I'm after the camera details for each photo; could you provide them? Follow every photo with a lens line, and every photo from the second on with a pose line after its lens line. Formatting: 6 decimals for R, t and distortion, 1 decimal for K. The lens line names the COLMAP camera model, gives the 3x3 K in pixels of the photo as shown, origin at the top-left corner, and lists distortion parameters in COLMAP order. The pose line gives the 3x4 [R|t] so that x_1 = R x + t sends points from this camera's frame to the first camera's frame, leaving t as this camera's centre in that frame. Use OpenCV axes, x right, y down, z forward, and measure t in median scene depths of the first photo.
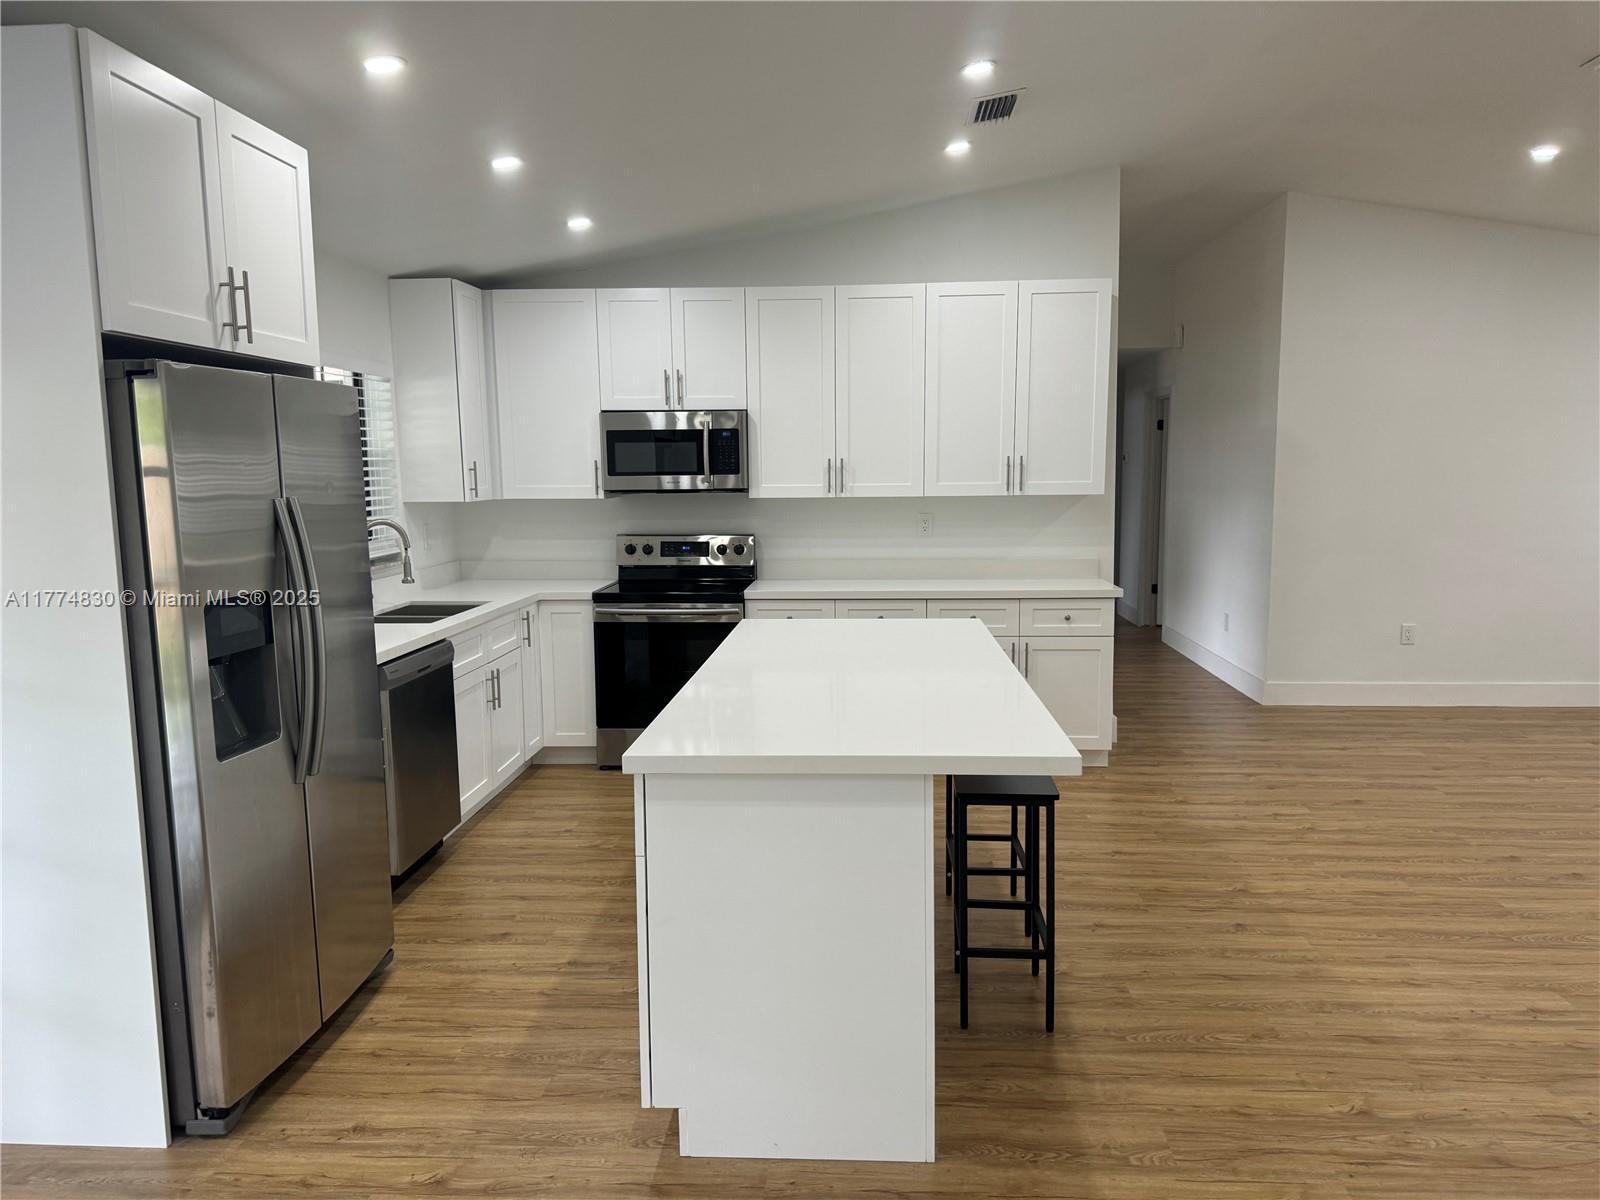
lens RADIAL K [[1123.3, 0, 830.5], [0, 1123.3, 601.2], [0, 0, 1]] dist [0.042083, -0.043930]
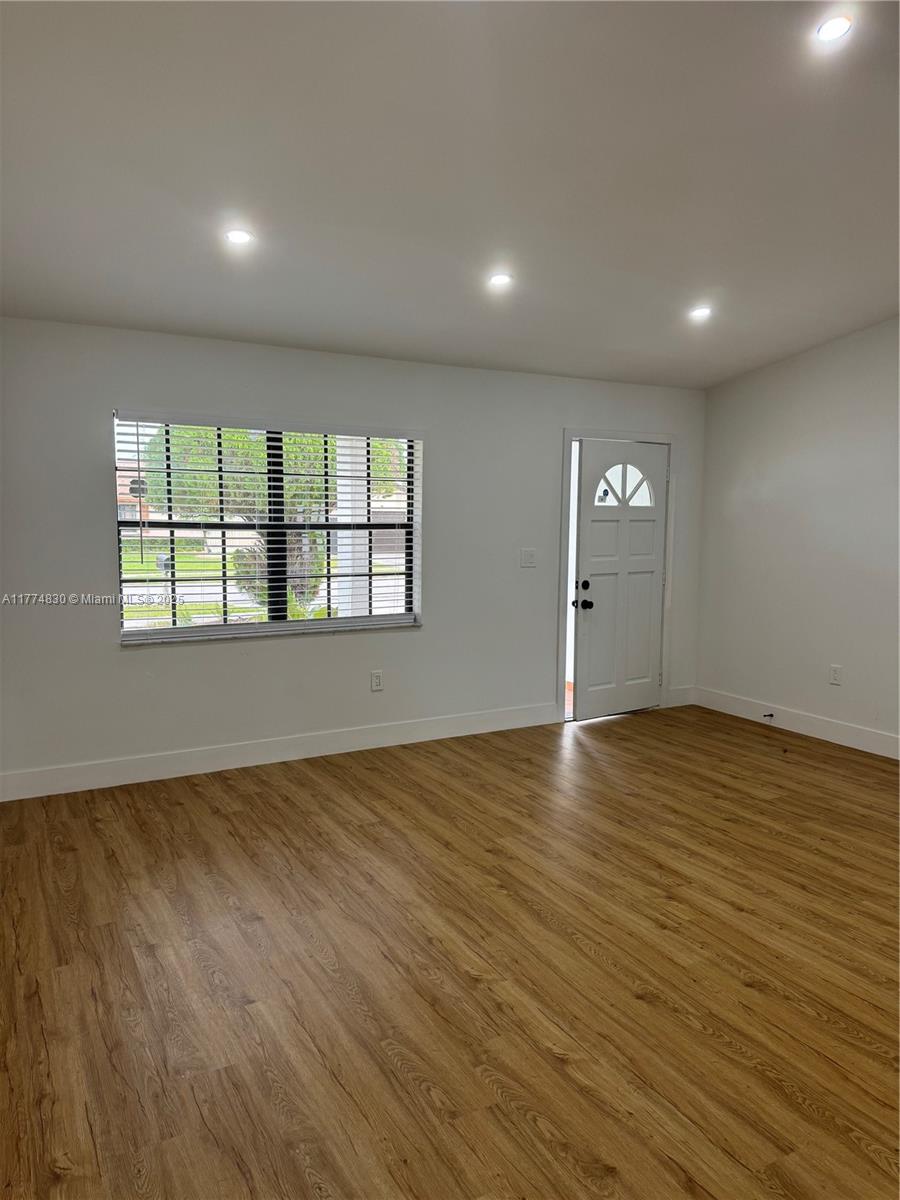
lens RADIAL K [[832.7, 0, 485.0], [0, 832.7, 603.6], [0, 0, 1]] dist [0.066822, 0.001321]
pose [[-0.555902, -0.080116, 0.827378, 0.372177], [0.091372, 0.983424, 0.156617, -0.176390], [-0.826211, 0.162663, -0.539367, 1.508705]]
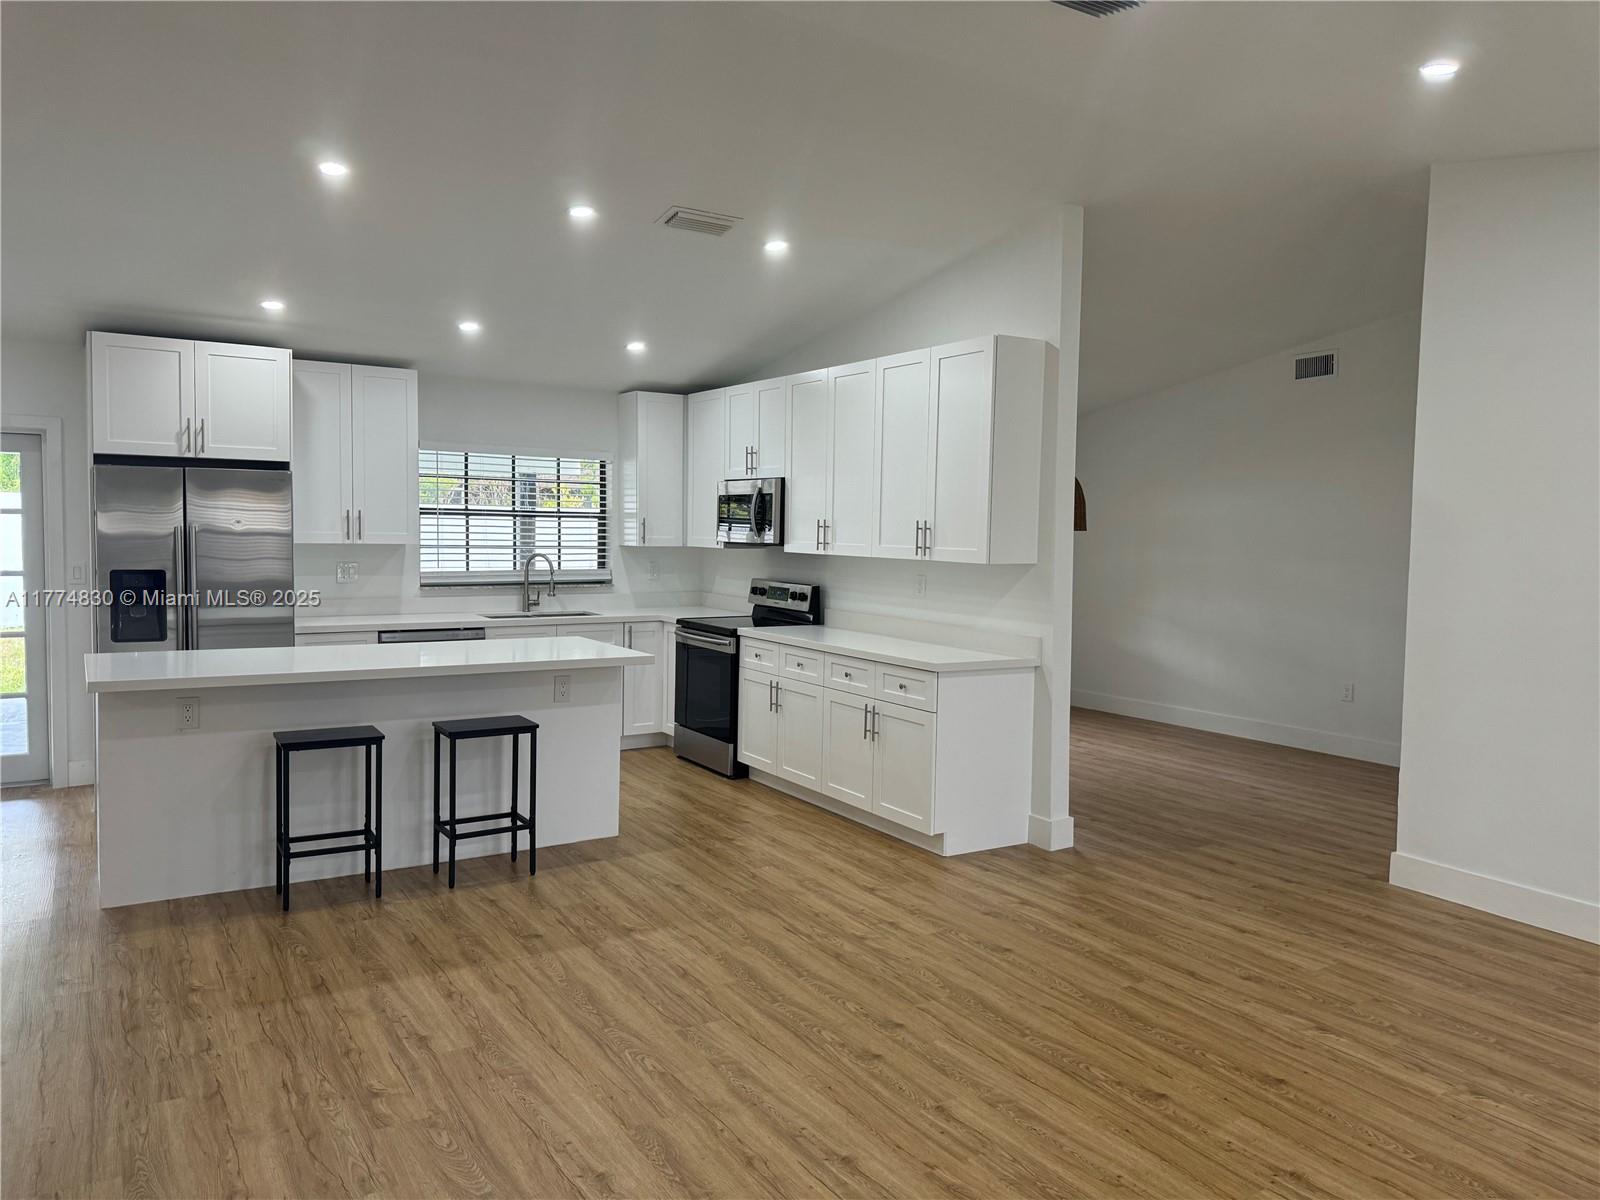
lens RADIAL K [[1122.5, 0, 802.0], [0, 1122.5, 579.5], [0, 0, 1]] dist [0.068145, -0.086903]
pose [[0.580707, 0.061220, -0.811808, 1.176005], [-0.123315, 0.992277, -0.013380, -0.066044], [0.804719, 0.107878, 0.583771, 0.438987]]
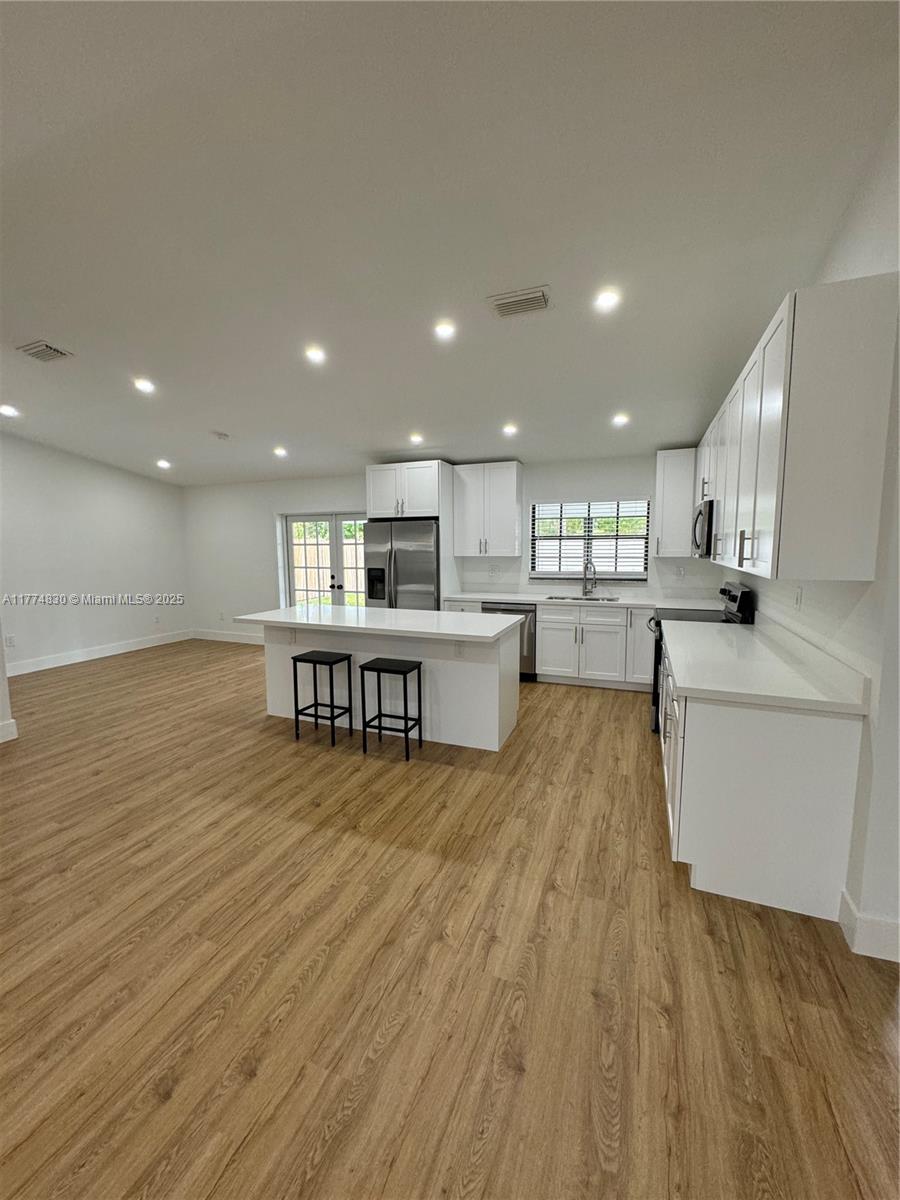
lens RADIAL K [[481.0, 0, 452.0], [0, 481.0, 598.7], [0, 0, 1]] dist [-0.001158, 0.000548]
pose [[-0.320866, 0.122640, -0.939151, 0.810268], [-0.103304, 0.981134, 0.163416, -0.148237], [0.941474, 0.149453, -0.302143, 1.159507]]
